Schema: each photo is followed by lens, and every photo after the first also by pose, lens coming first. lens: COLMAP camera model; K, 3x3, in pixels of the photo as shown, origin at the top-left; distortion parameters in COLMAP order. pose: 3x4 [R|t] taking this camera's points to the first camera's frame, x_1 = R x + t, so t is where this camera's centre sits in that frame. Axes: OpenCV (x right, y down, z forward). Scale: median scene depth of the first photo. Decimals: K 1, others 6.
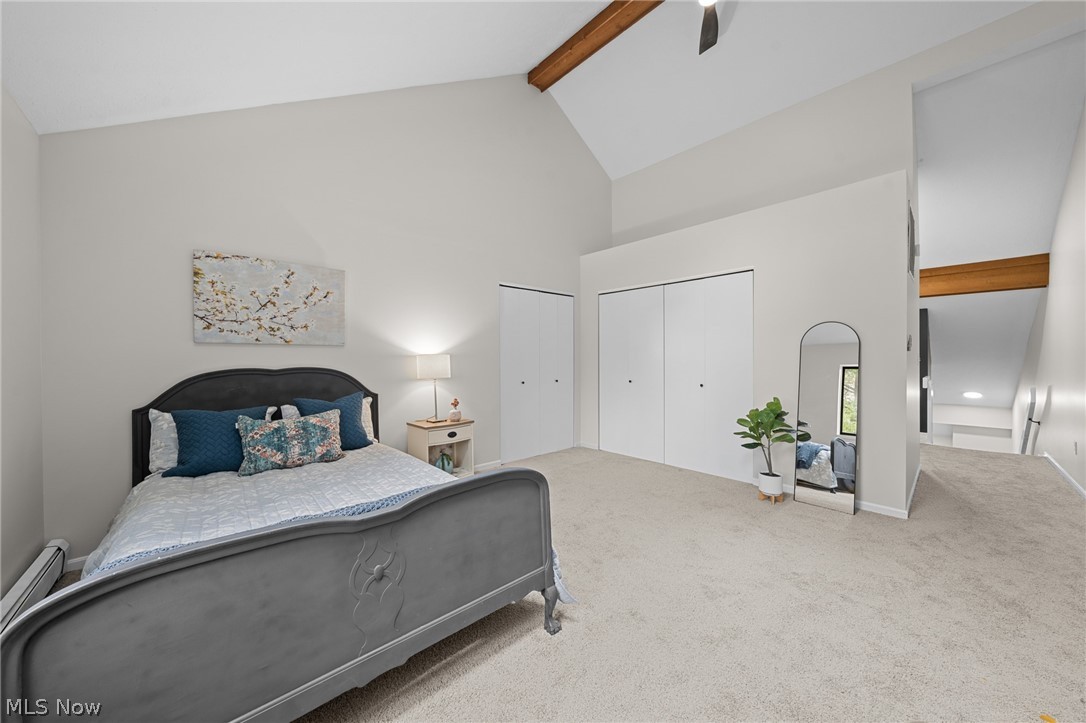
lens RADIAL K [[380.0, 0, 537.4], [0, 380.0, 360.8], [0, 0, 1]] dist [-0.003658, 0.000388]
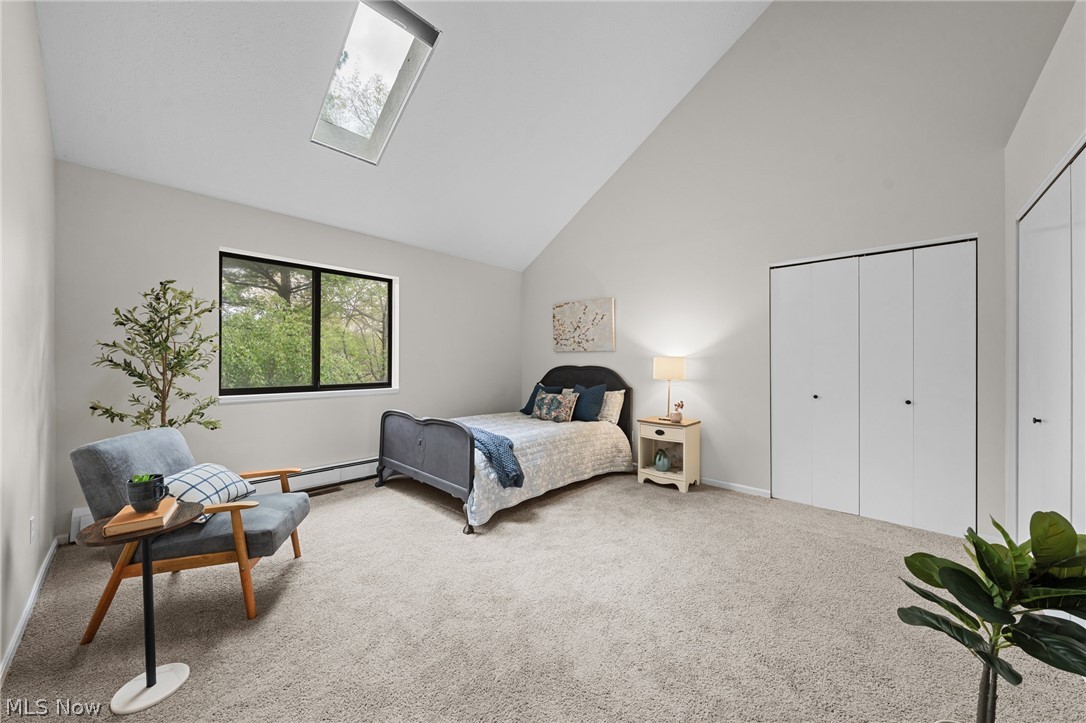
lens RADIAL K [[380.0, 0, 537.4], [0, 380.0, 360.8], [0, 0, 1]] dist [-0.003658, 0.000388]
pose [[0.090495, 0.003382, -0.995891, 0.974682], [-0.014540, 0.999892, 0.002075, -0.003675], [0.995791, 0.014292, 0.090534, 0.679679]]
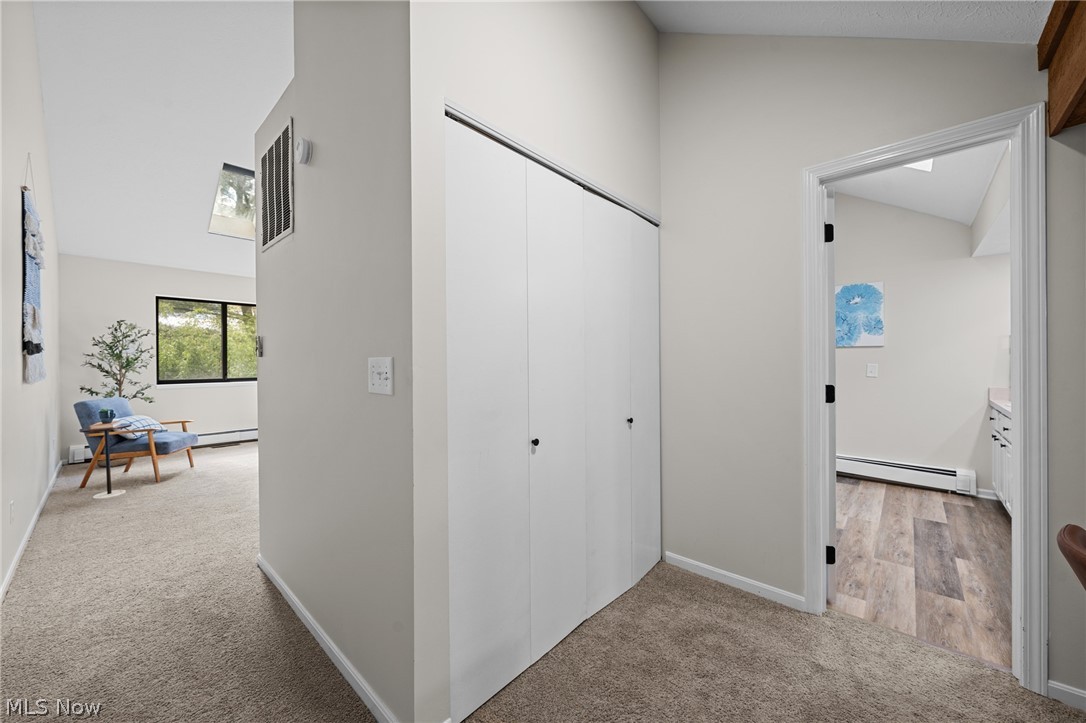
lens RADIAL K [[398.7, 0, 543.0], [0, 398.7, 361.5], [0, 0, 1]] dist [-0.000630, -0.000035]
pose [[0.097739, 0.004256, -0.995203, 1.667748], [-0.004769, 0.999981, 0.003808, -0.010486], [0.995201, 0.004374, 0.097757, 1.321615]]
